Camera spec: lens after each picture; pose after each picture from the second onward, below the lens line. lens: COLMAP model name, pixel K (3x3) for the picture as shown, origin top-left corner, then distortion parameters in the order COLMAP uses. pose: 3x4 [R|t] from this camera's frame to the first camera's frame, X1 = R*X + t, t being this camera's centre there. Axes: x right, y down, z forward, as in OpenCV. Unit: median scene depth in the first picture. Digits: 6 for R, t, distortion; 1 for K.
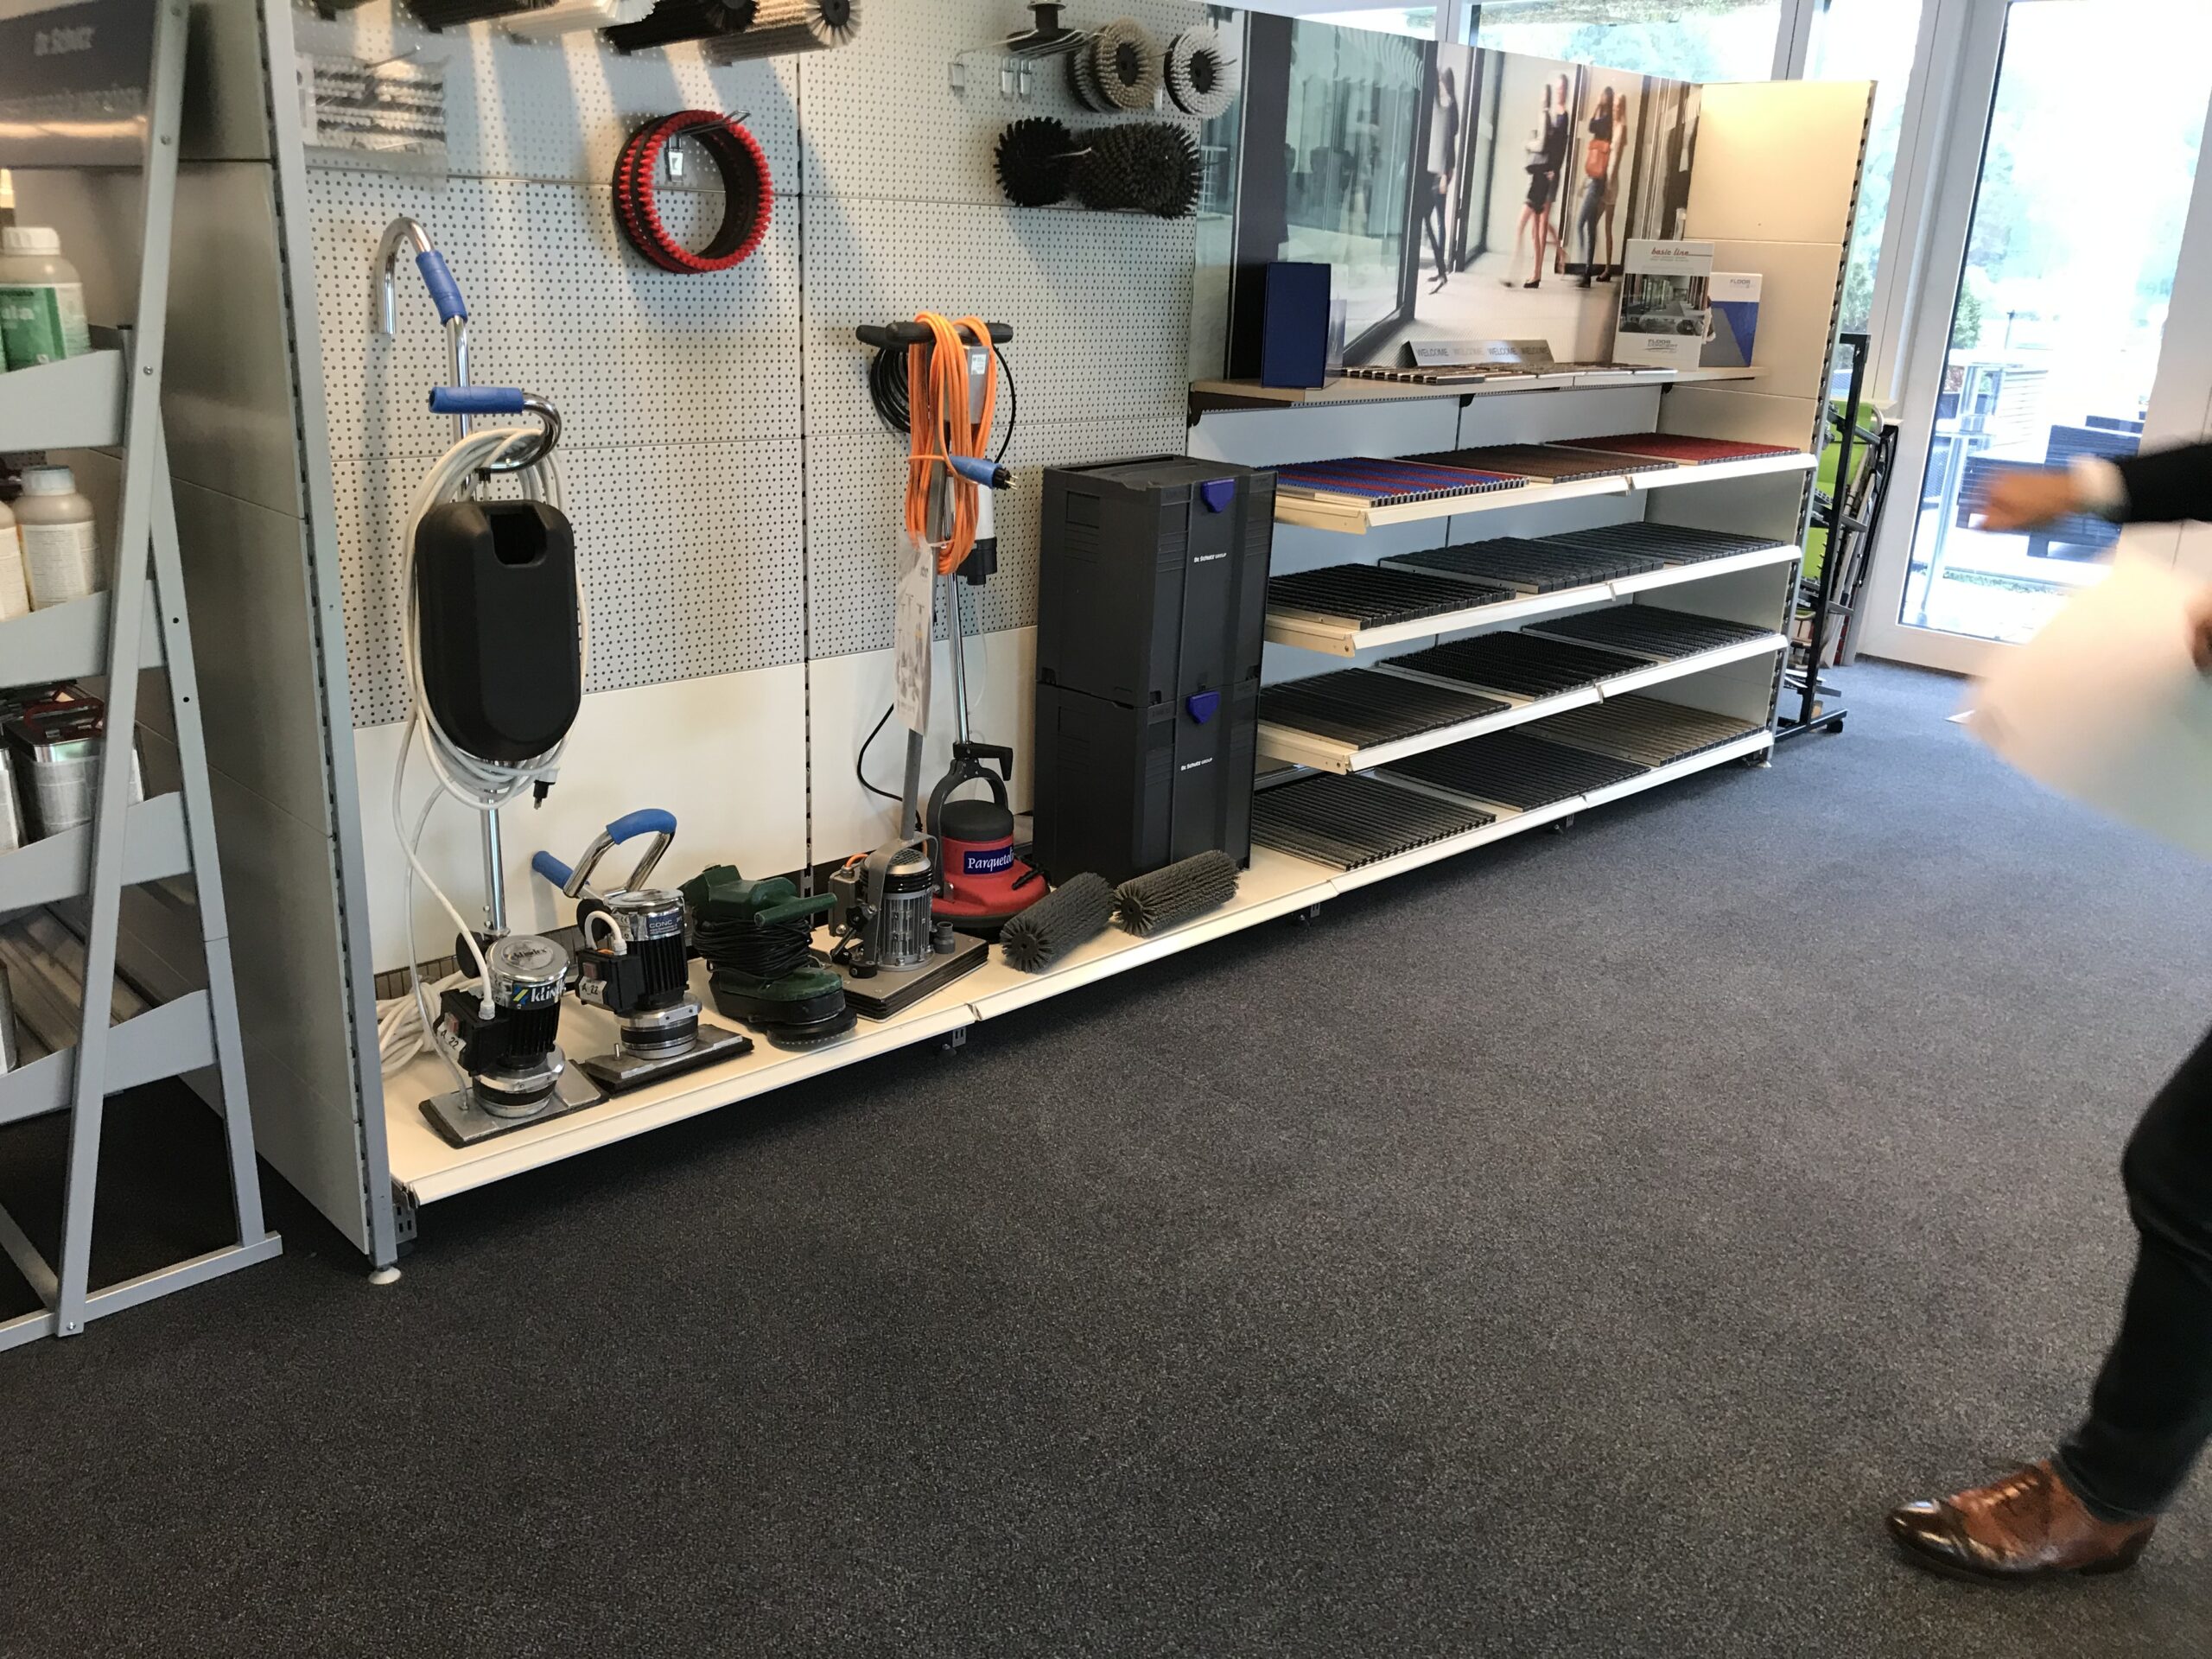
lens RADIAL K [[1800.9, 0, 1101.6], [0, 1800.9, 831.7], [0, 0, 1]] dist [0.044018, -0.005202]
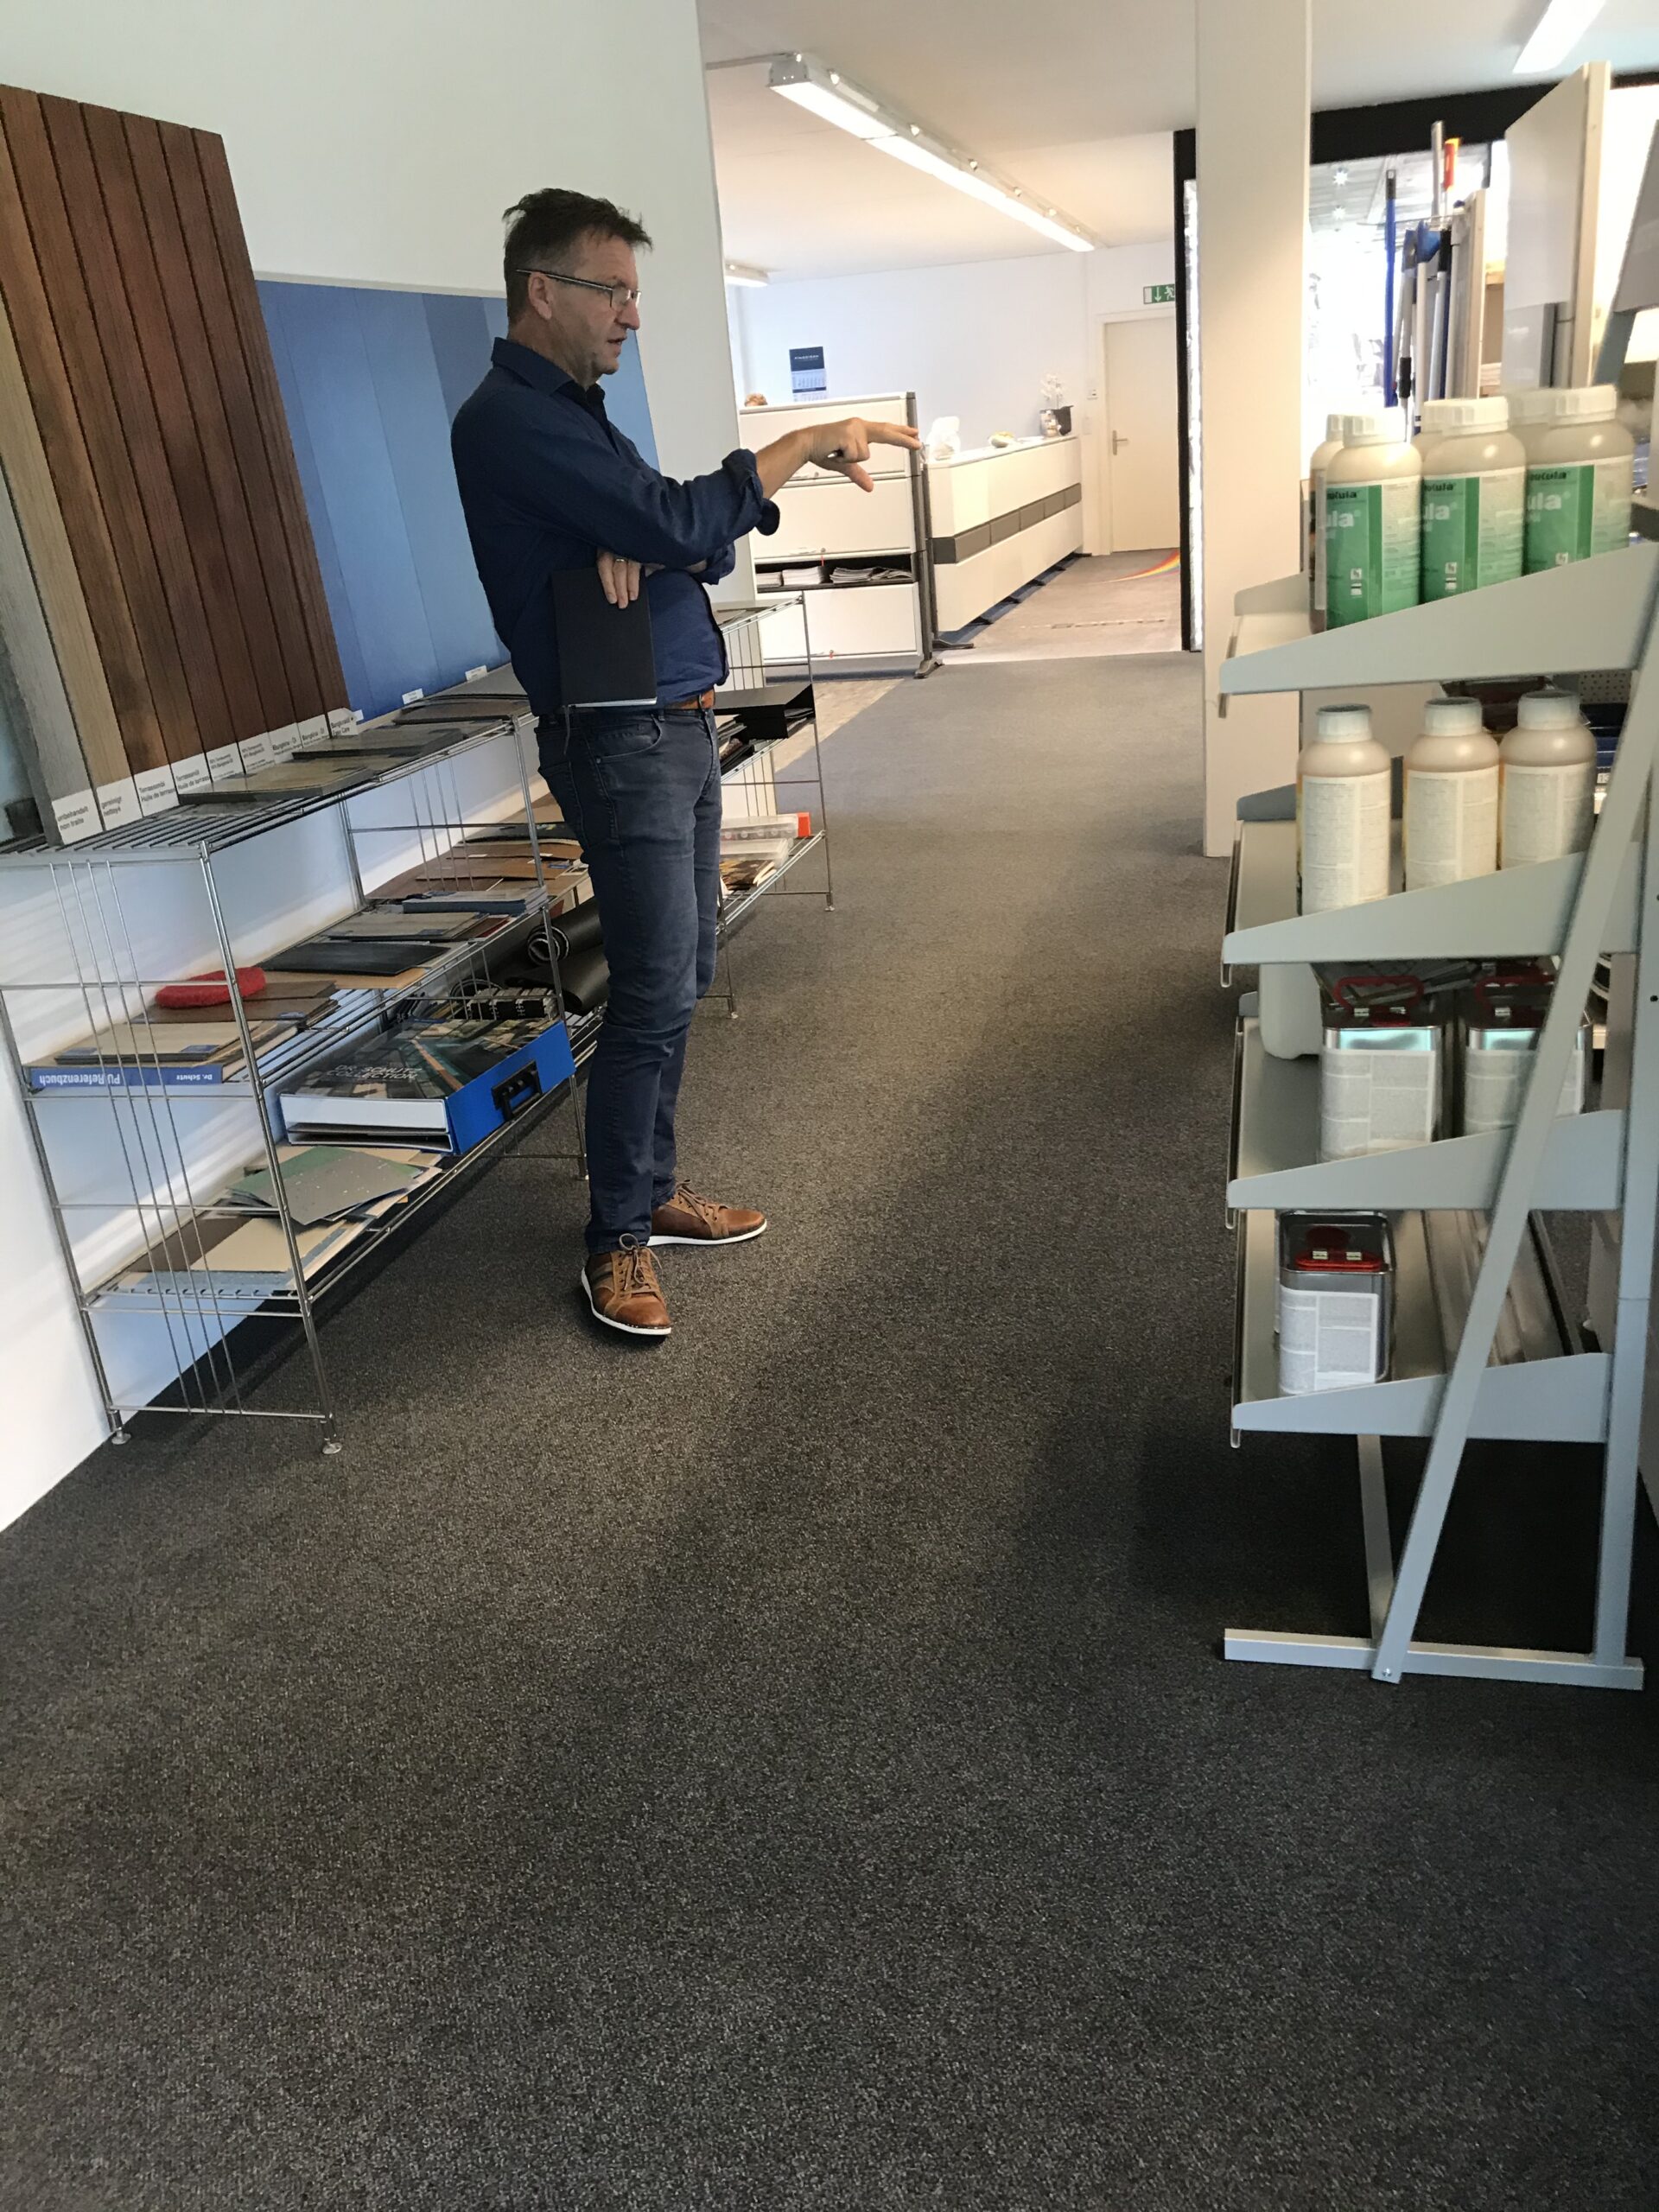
lens RADIAL K [[1780.1, 0, 829.0], [0, 1780.1, 1086.9], [0, 0, 1]] dist [-0.008626, 0.002733]
pose [[0.524816, 0.216465, -0.823232, -0.064825], [-0.161502, 0.974880, 0.153382, -0.097028], [0.835754, 0.052456, 0.546592, 0.312758]]
